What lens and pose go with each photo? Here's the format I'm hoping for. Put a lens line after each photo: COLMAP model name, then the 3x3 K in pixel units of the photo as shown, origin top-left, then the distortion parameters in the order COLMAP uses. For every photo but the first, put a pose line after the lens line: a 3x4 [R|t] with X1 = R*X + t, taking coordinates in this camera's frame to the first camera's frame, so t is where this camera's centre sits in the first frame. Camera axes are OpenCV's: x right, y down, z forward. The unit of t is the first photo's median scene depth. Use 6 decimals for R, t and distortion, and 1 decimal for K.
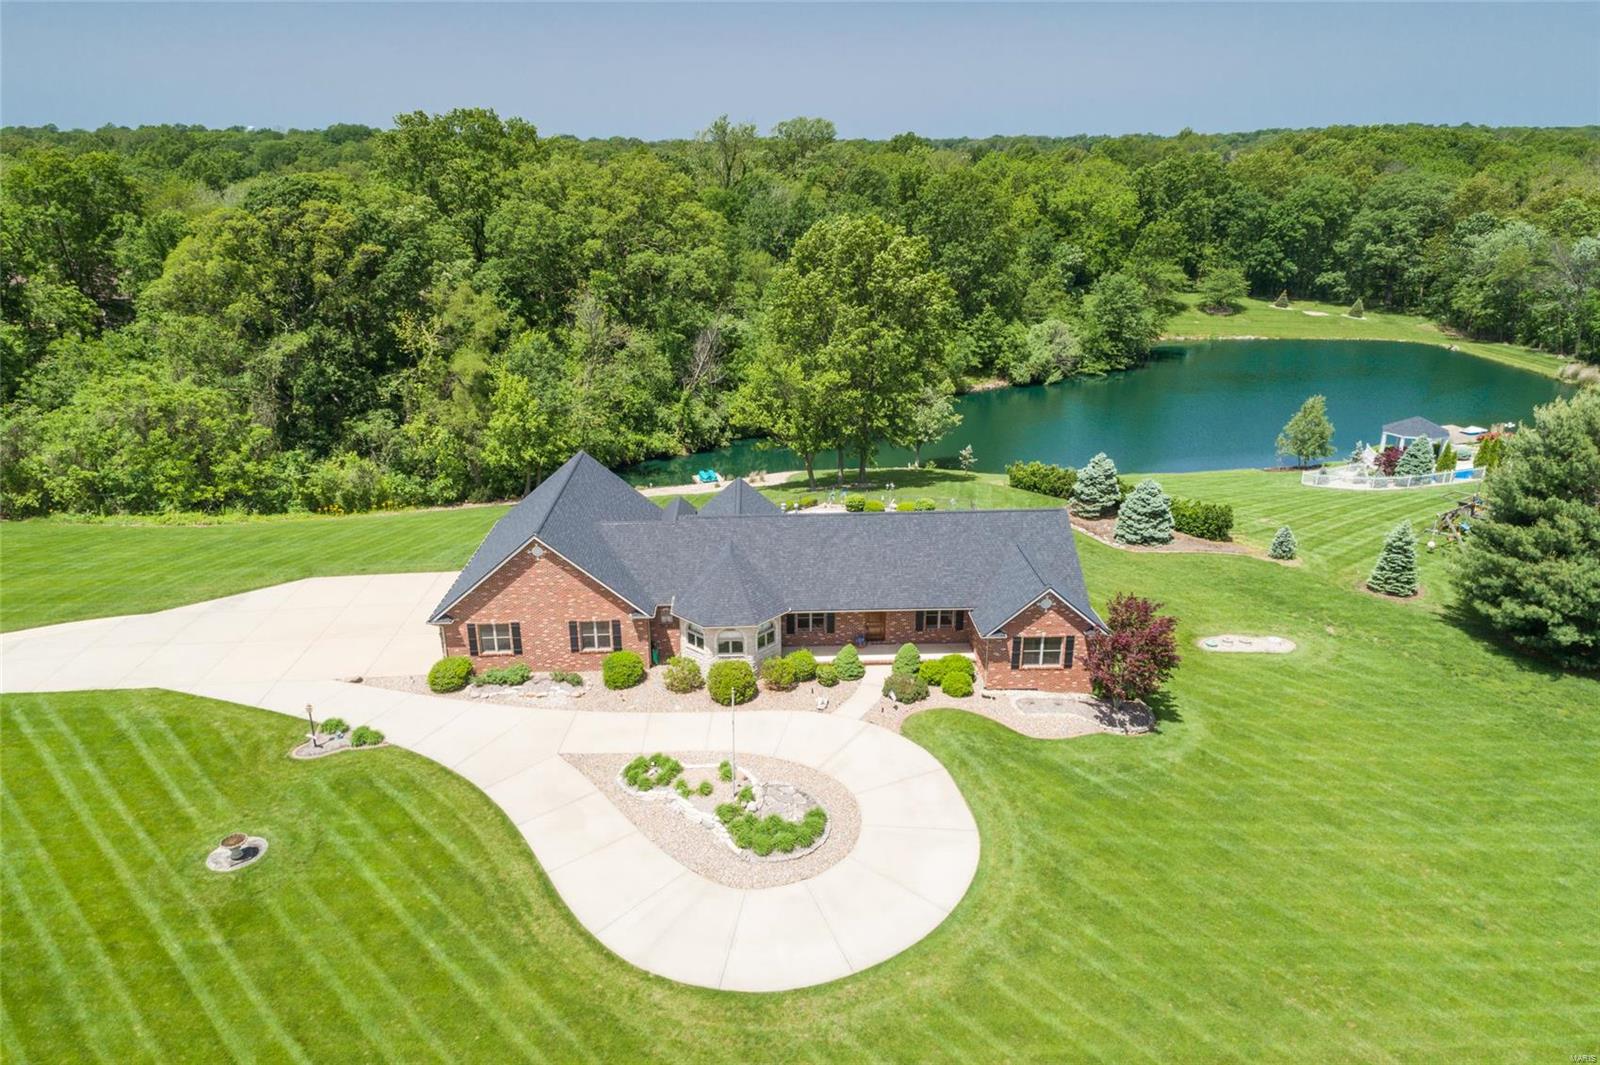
lens RADIAL K [[1029.6, 0, 798.8], [0, 1029.6, 536.7], [0, 0, 1]] dist [0.183788, -0.170462]
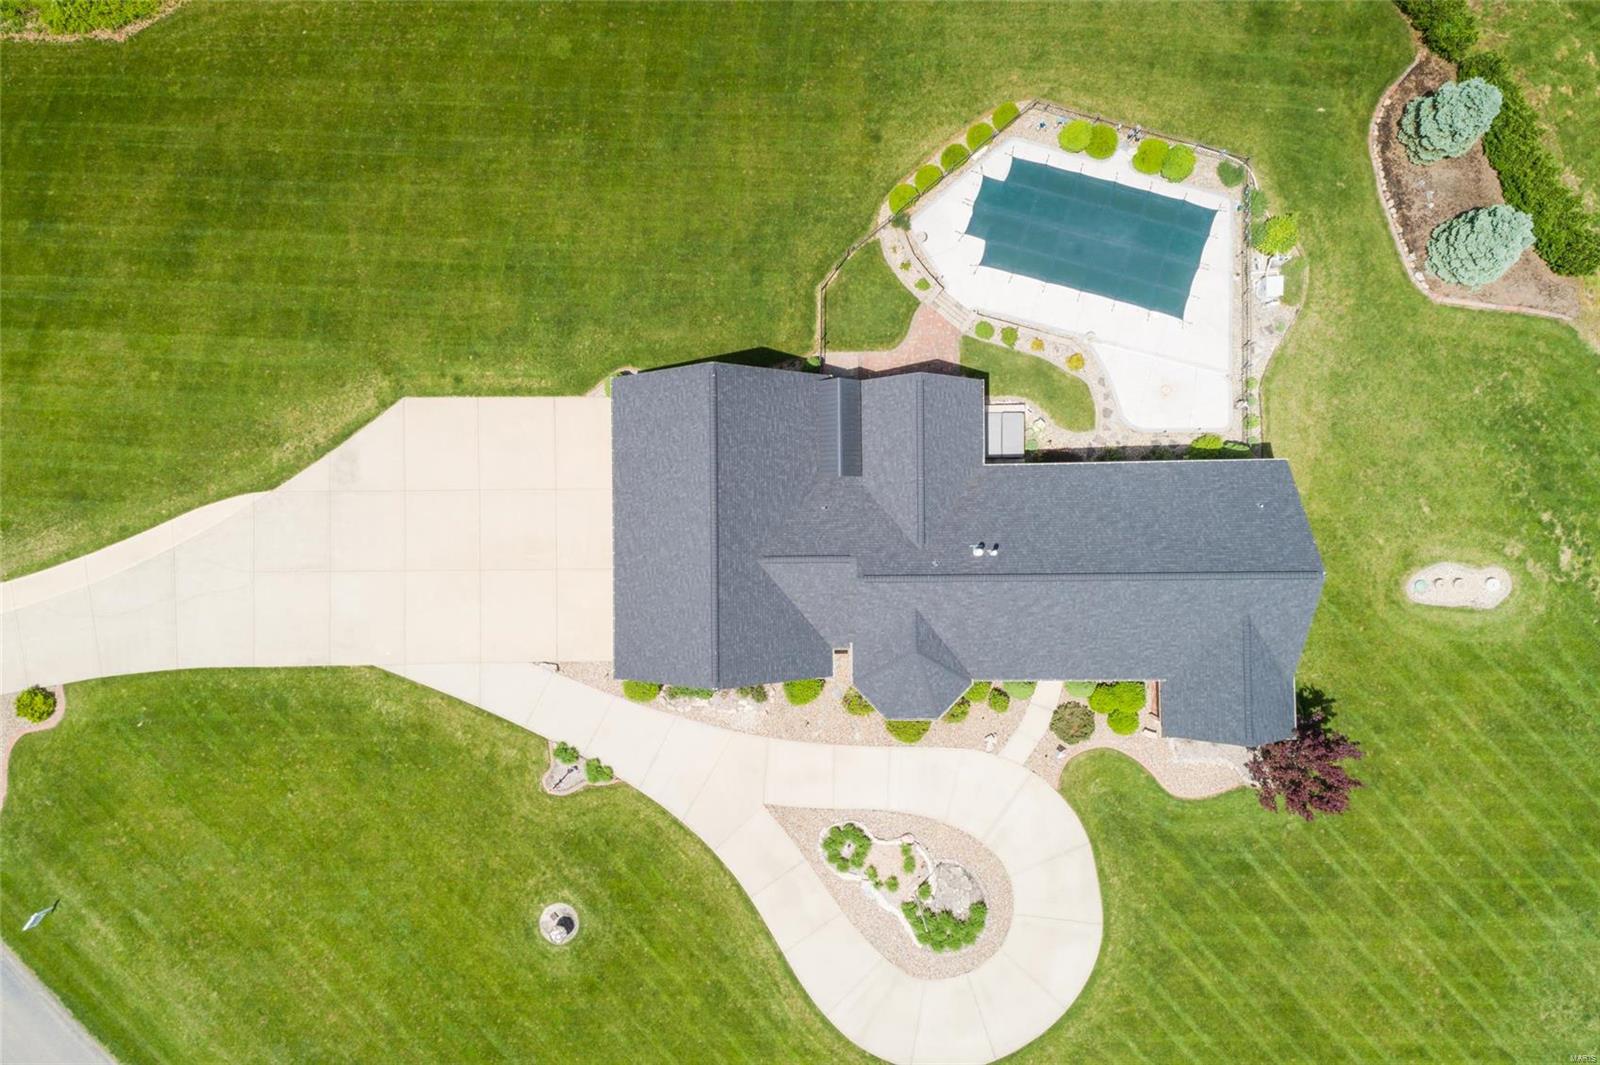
lens RADIAL K [[1029.6, 0, 798.8], [0, 1029.6, 536.7], [0, 0, 1]] dist [0.183788, -0.170462]
pose [[0.999348, 0.034073, -0.011959, -0.164728], [-0.000855, 0.353409, 0.935469, -0.892641], [0.036101, -0.934848, 0.353207, 0.765748]]
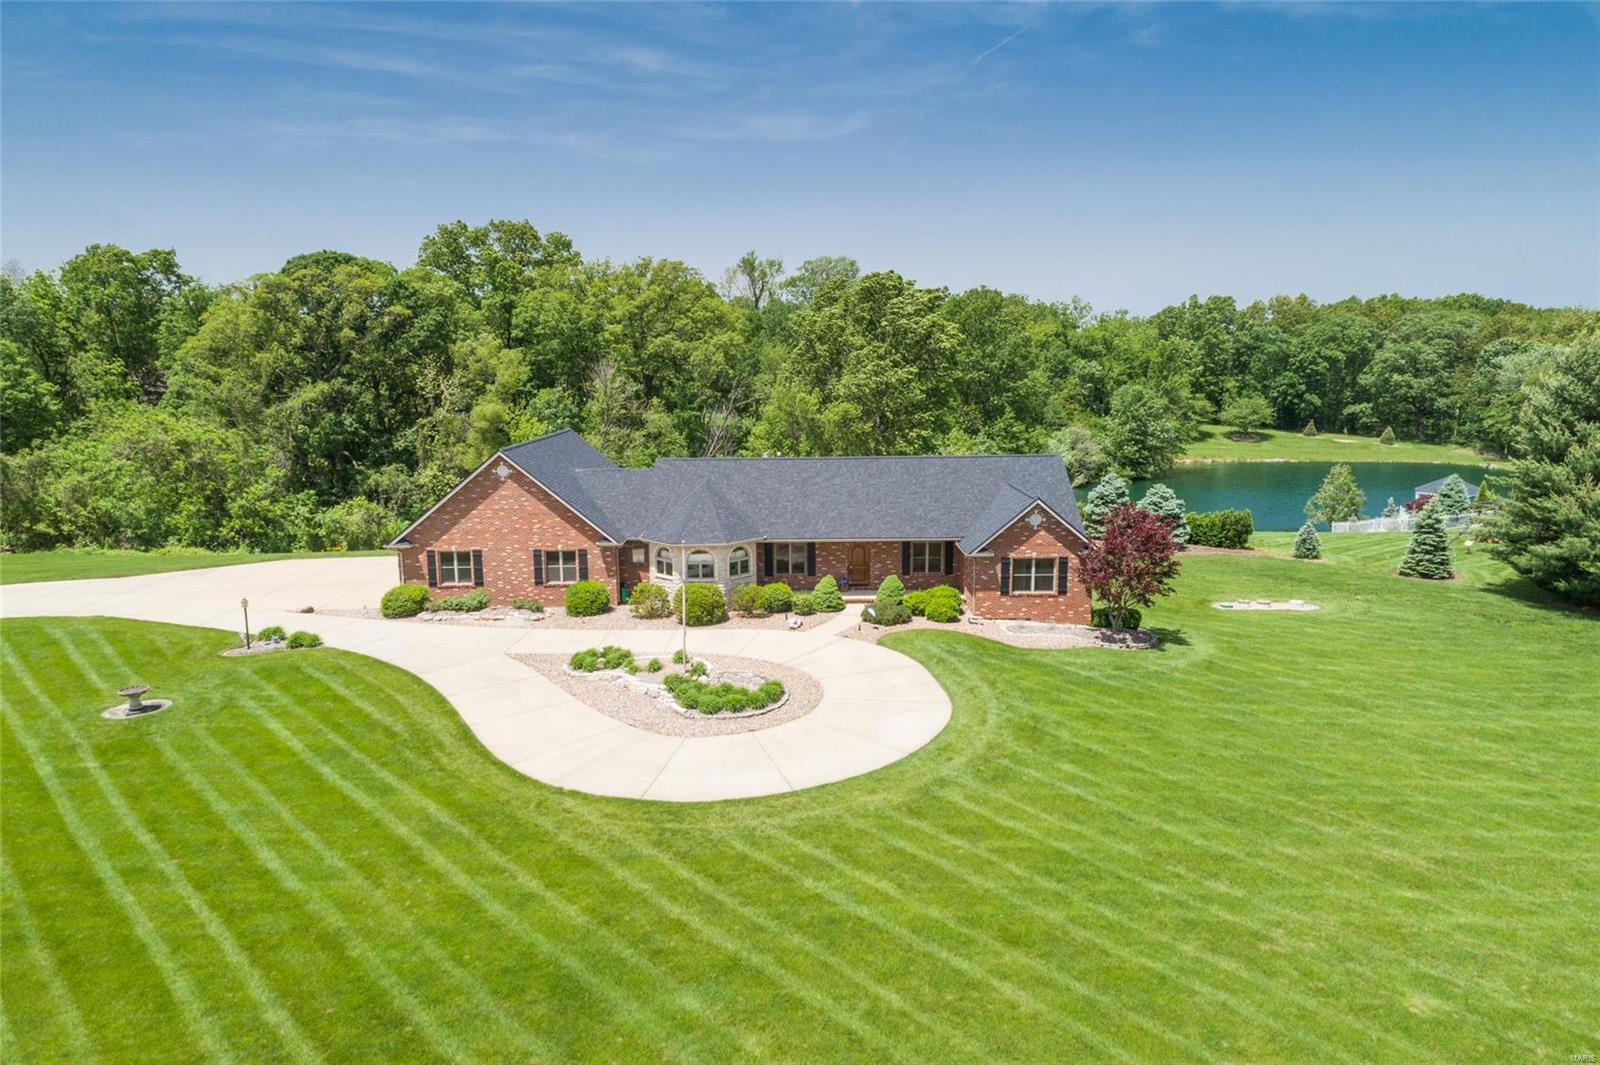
lens RADIAL K [[1029.6, 0, 798.8], [0, 1029.6, 536.7], [0, 0, 1]] dist [0.183788, -0.170462]
pose [[0.999135, 0.002757, -0.041485, 0.060728], [-0.010325, 0.982993, -0.183351, 0.241038], [0.040274, 0.183621, 0.982172, 0.071748]]
